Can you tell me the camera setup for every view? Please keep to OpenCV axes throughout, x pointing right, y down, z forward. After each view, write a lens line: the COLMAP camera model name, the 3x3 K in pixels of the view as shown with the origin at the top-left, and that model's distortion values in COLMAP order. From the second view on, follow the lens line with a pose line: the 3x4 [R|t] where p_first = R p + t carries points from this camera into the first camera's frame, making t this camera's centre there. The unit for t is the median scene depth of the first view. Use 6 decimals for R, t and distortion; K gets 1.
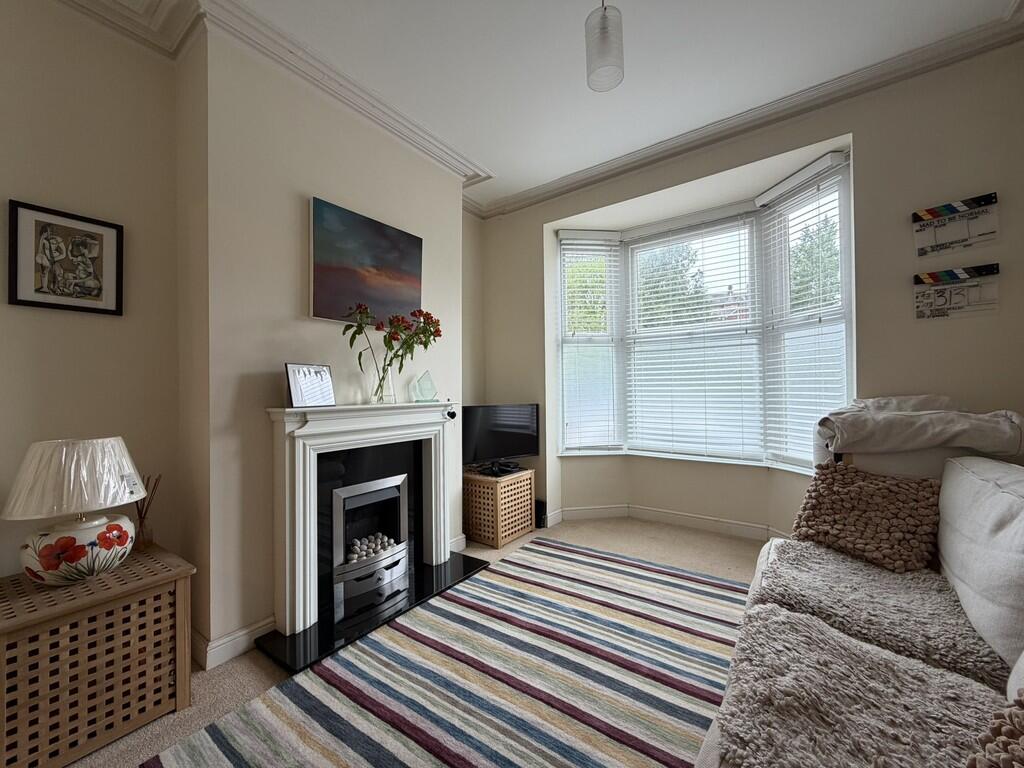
lens RADIAL K [[404.1, 0, 512.3], [0, 404.1, 383.5], [0, 0, 1]] dist [0.000813, -0.000660]
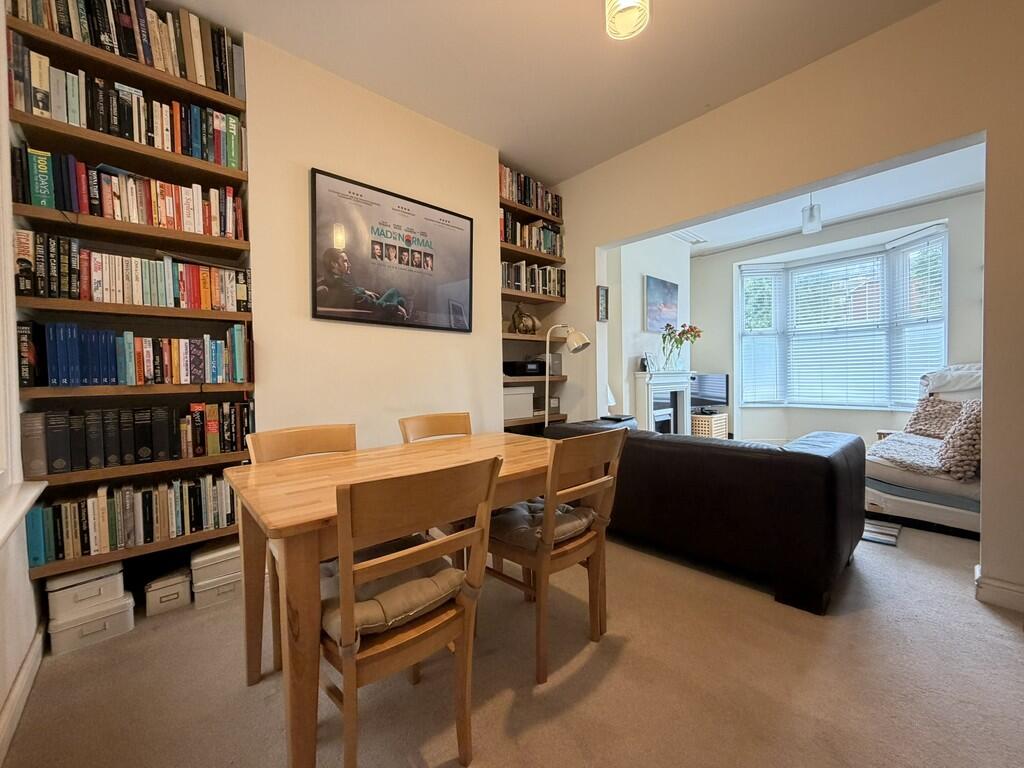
lens RADIAL K [[404.1, 0, 513.5], [0, 404.1, 383.7], [0, 0, 1]] dist [0.000813, -0.000660]
pose [[0.978055, -0.003432, -0.208318, -0.576089], [0.010835, 0.999349, 0.034406, 0.030108], [0.208064, -0.035908, 0.977456, -1.005414]]
